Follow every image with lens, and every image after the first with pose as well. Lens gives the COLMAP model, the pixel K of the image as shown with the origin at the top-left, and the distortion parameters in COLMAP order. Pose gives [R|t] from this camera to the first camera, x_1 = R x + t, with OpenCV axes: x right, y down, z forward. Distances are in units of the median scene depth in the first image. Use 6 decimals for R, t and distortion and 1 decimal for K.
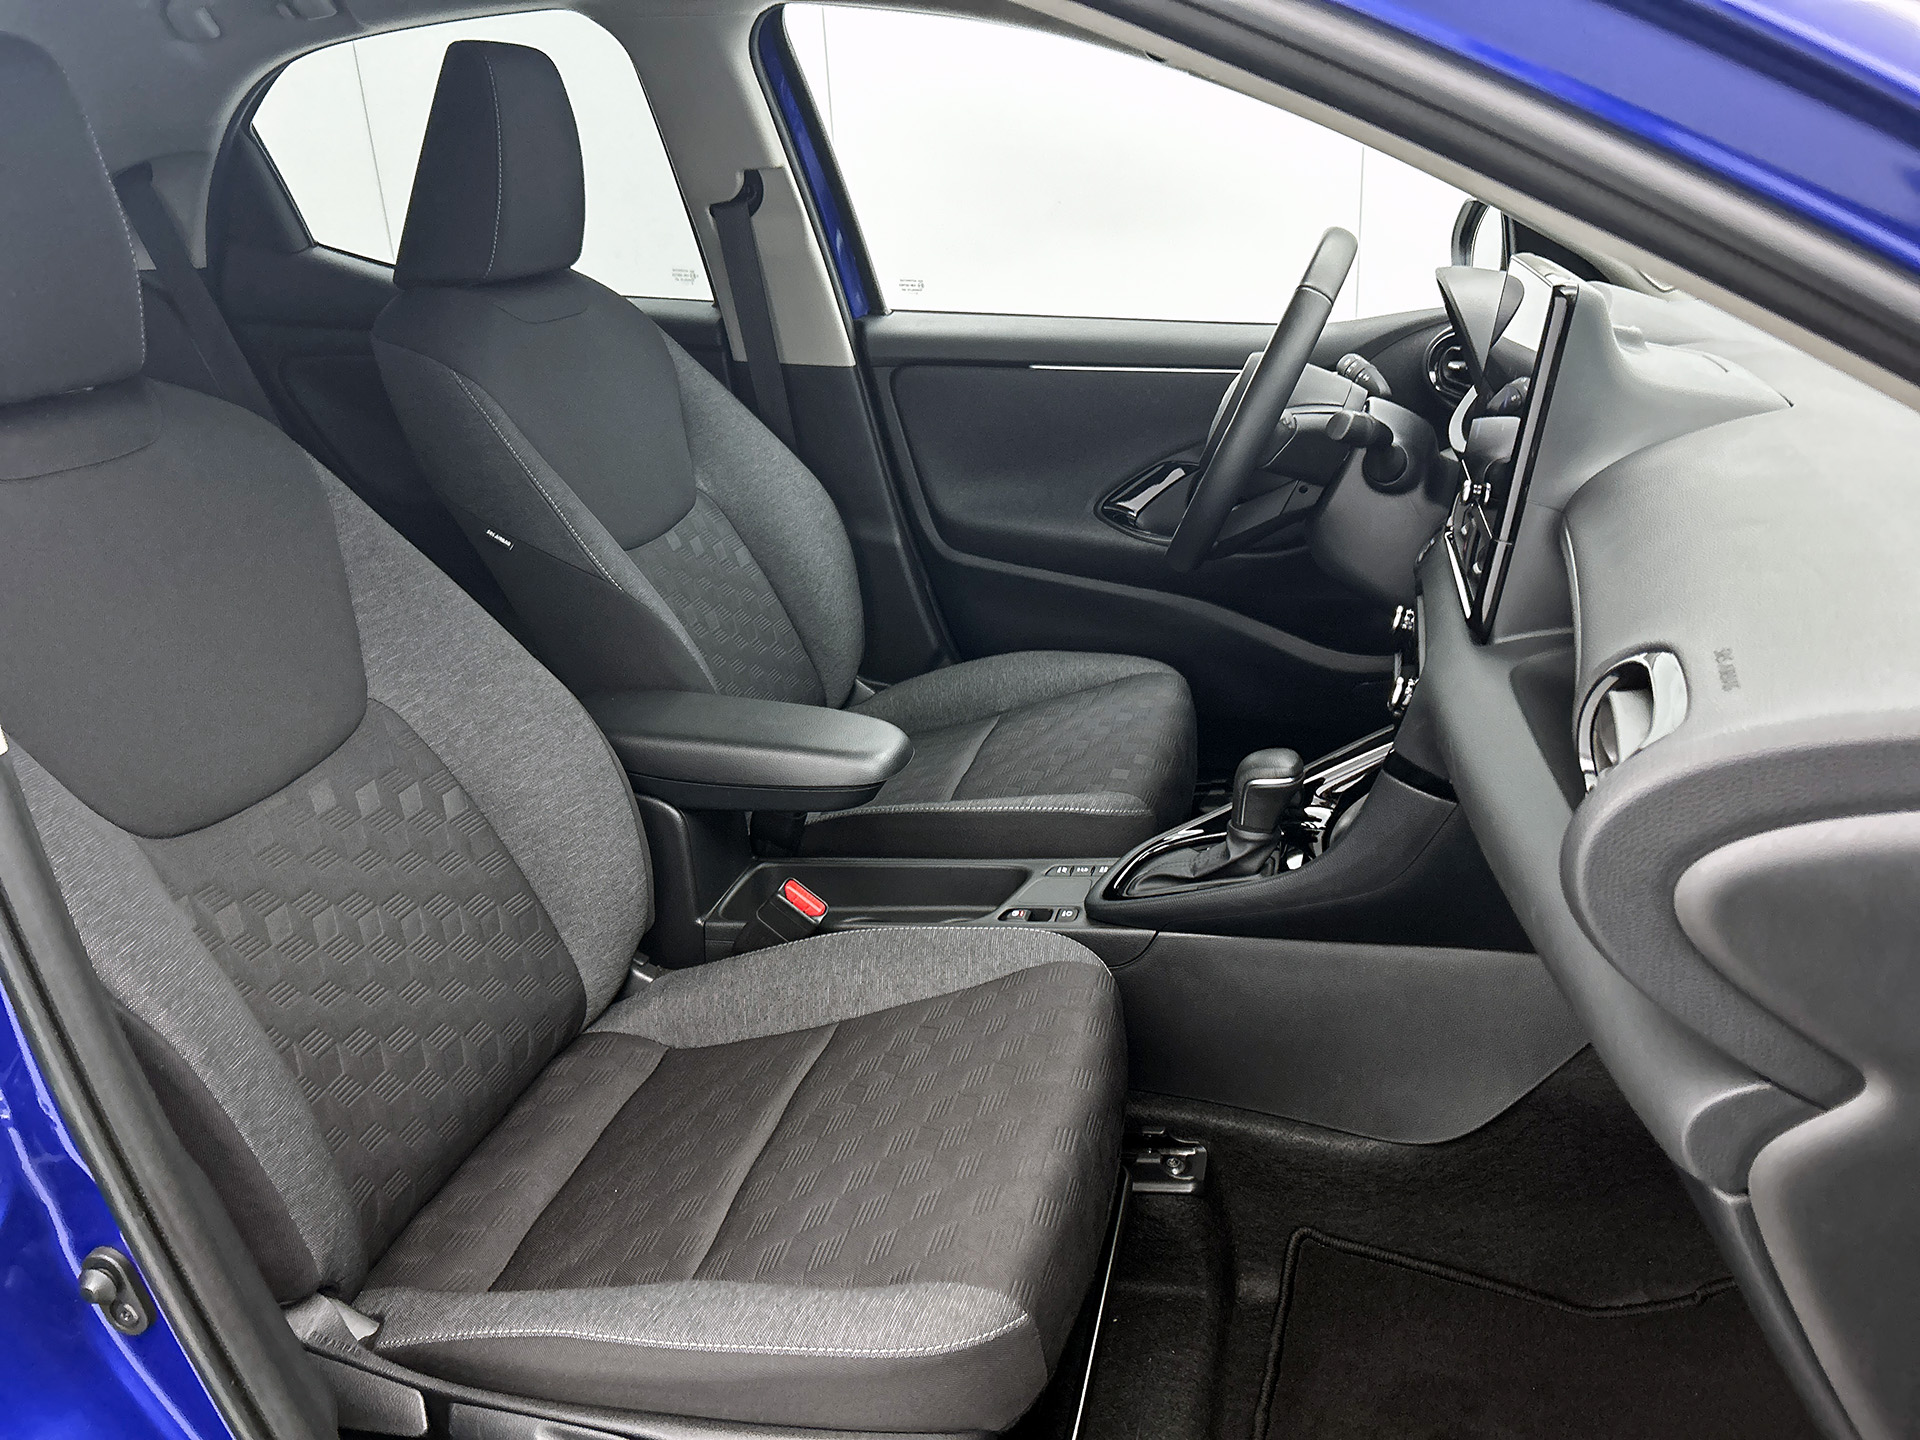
lens RADIAL K [[1455.2, 0, 979.6], [0, 1455.2, 723.0], [0, 0, 1]] dist [0.040276, -0.045328]
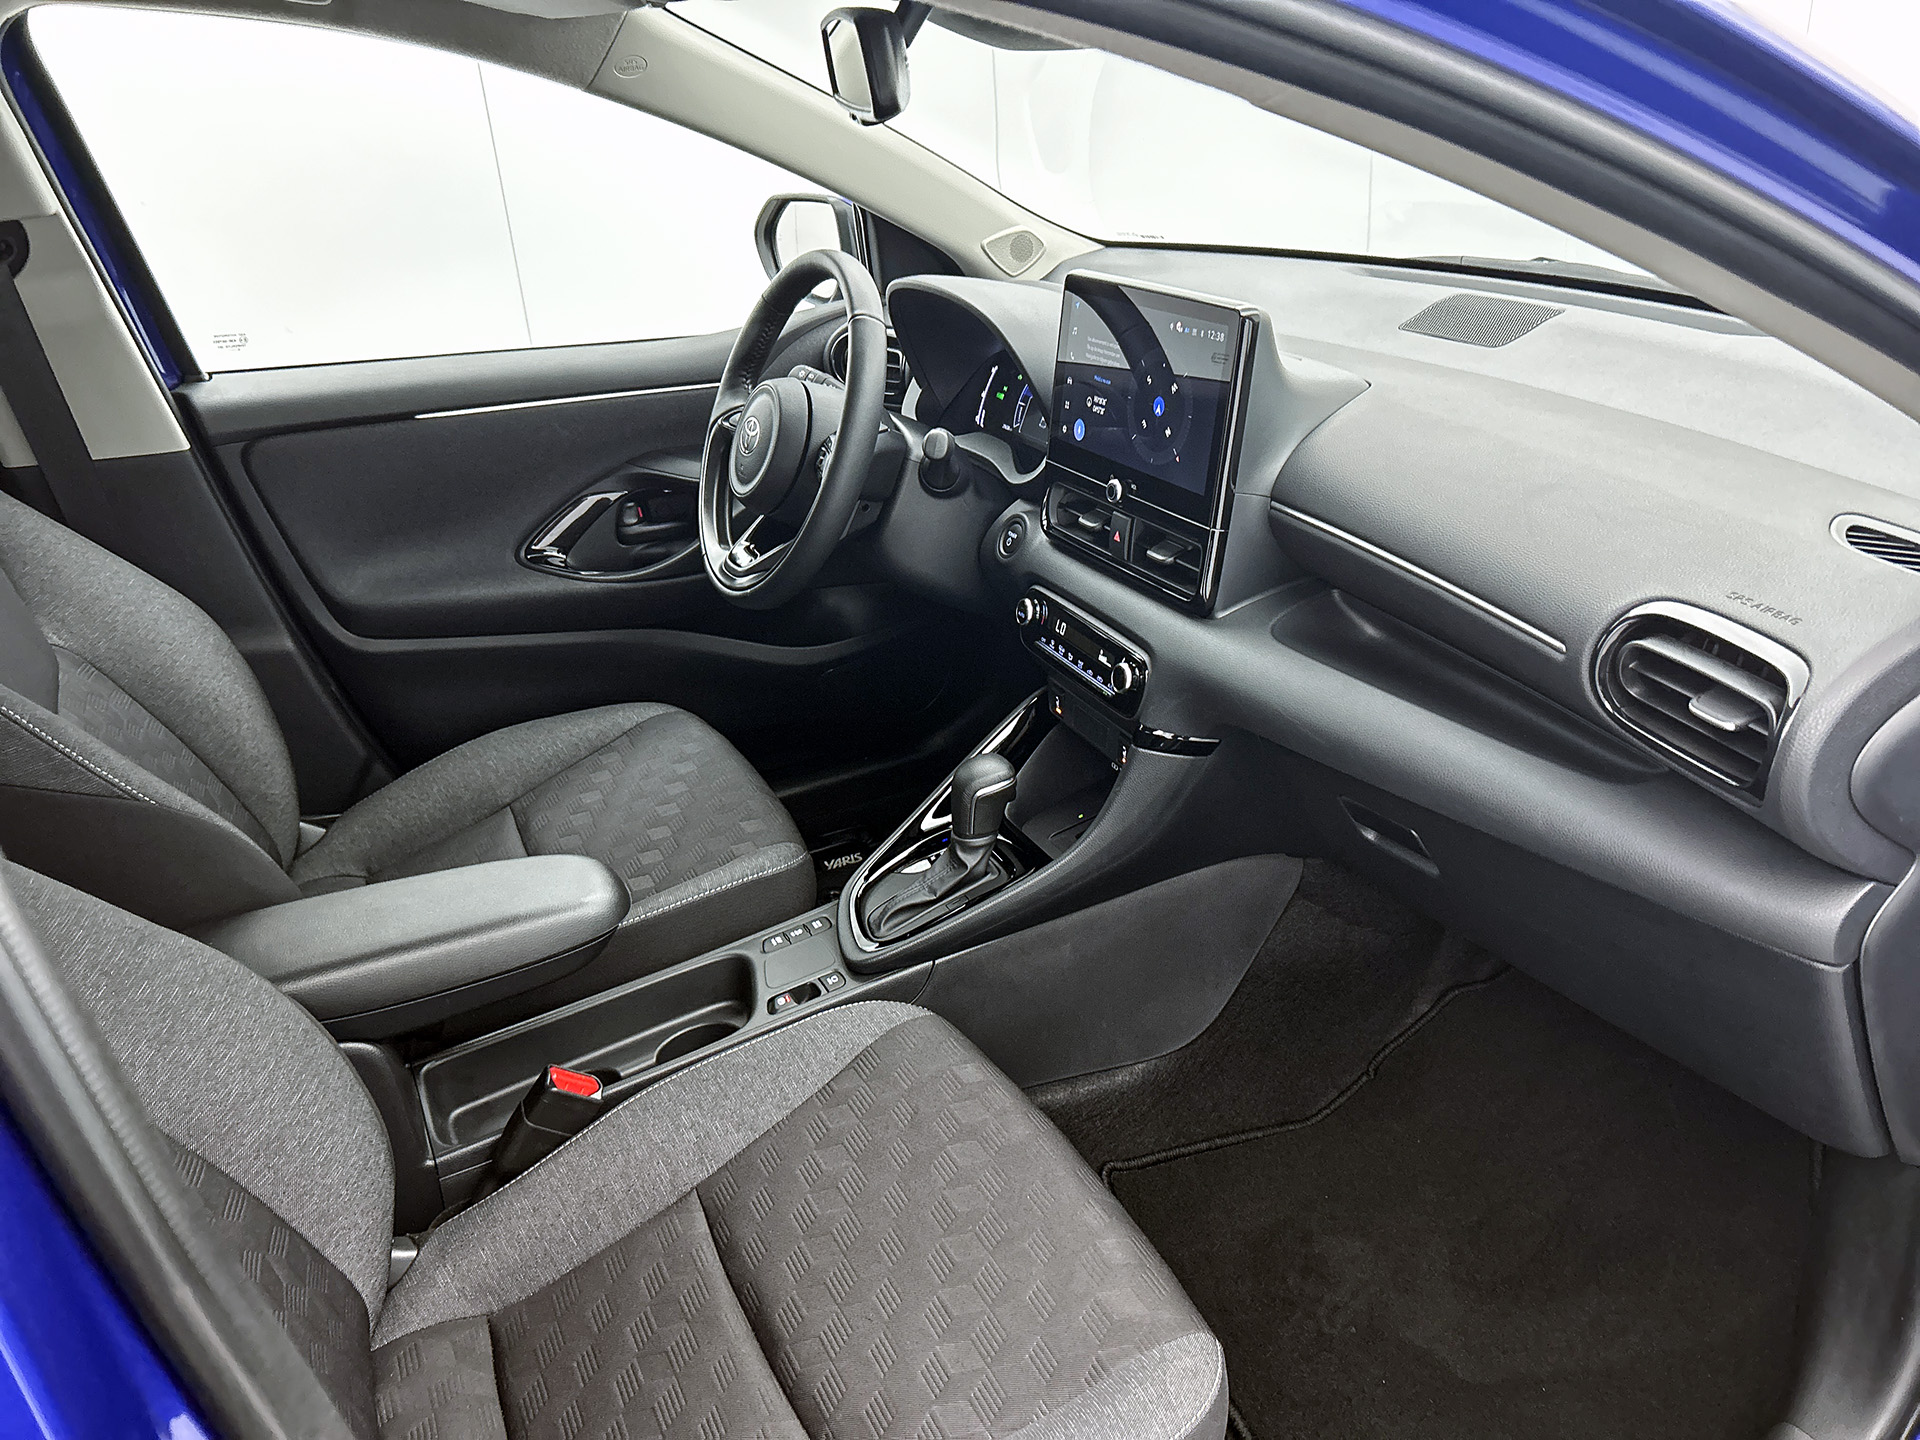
lens RADIAL K [[1455.2, 0, 978.8], [0, 1455.2, 719.8], [0, 0, 1]] dist [0.040276, -0.045328]
pose [[0.759122, -0.273259, 0.590816, -0.293676], [0.253270, 0.960094, 0.118636, -0.094285], [-0.599657, 0.059577, 0.798037, 0.114454]]
